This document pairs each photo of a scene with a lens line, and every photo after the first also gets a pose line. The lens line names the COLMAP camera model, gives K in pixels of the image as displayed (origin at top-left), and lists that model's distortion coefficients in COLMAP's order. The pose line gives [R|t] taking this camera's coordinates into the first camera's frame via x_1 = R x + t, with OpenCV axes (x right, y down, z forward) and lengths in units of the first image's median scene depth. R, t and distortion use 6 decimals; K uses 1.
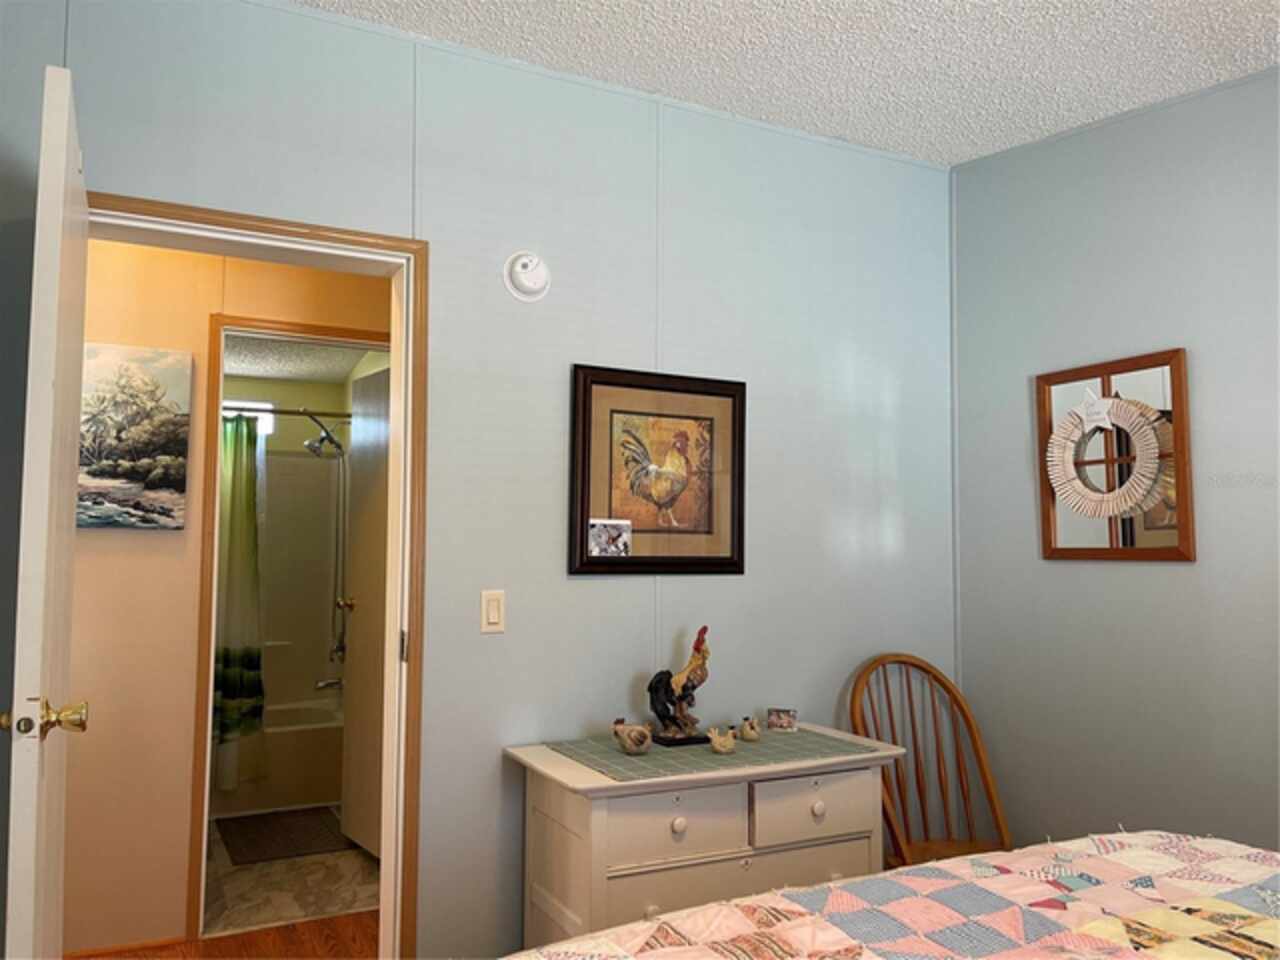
lens RADIAL K [[954.4, 0, 642.4], [0, 954.4, 483.5], [0, 0, 1]] dist [0.078391, -0.103629]
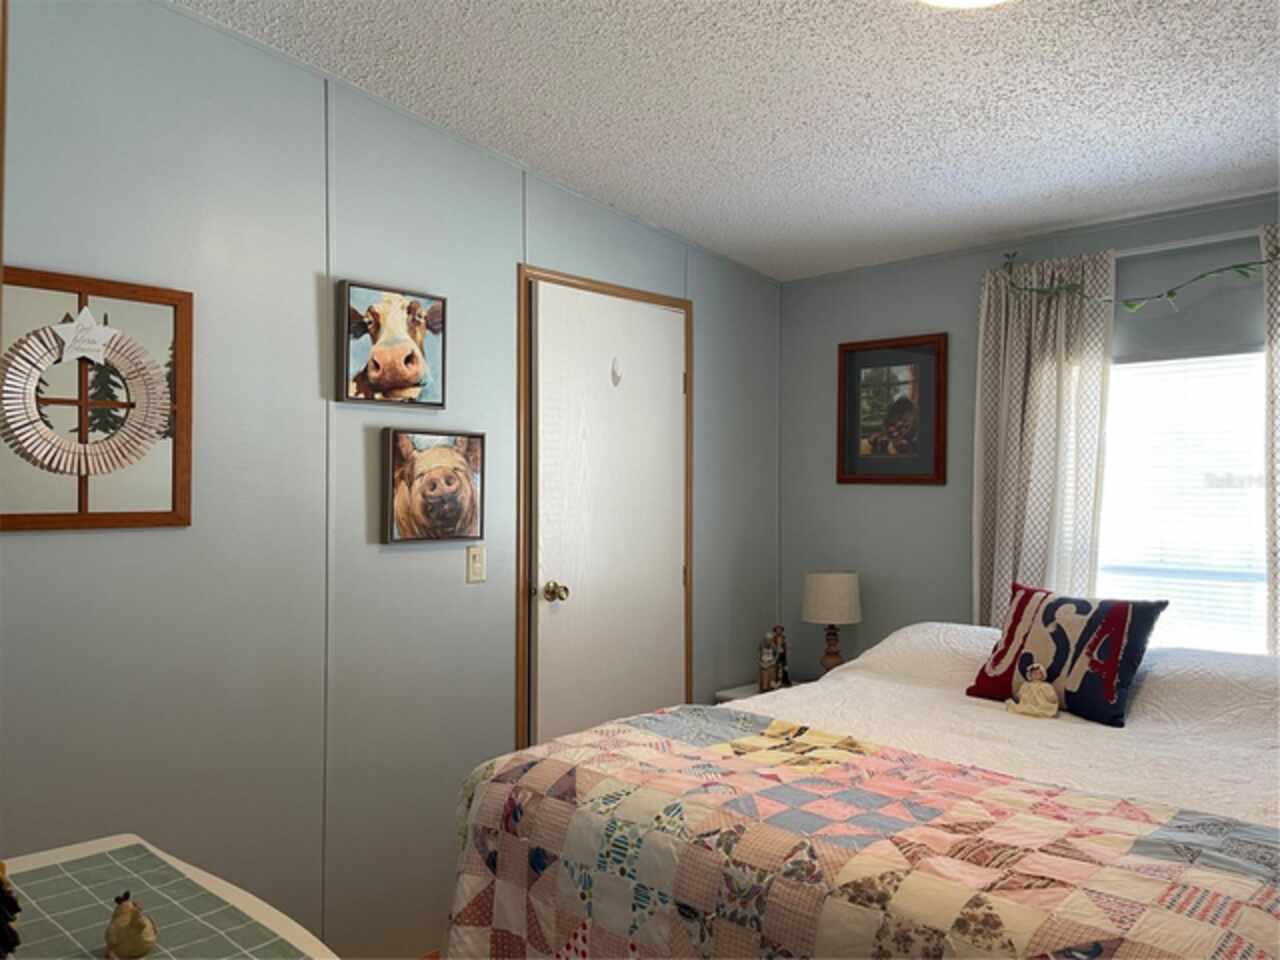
lens RADIAL K [[954.4, 0, 642.4], [0, 954.4, 483.5], [0, 0, 1]] dist [0.078391, -0.103629]
pose [[-0.296379, -0.007318, 0.955042, -0.797443], [-0.070011, 0.997447, -0.014083, 0.041575], [-0.952501, -0.071038, -0.296135, 1.528833]]
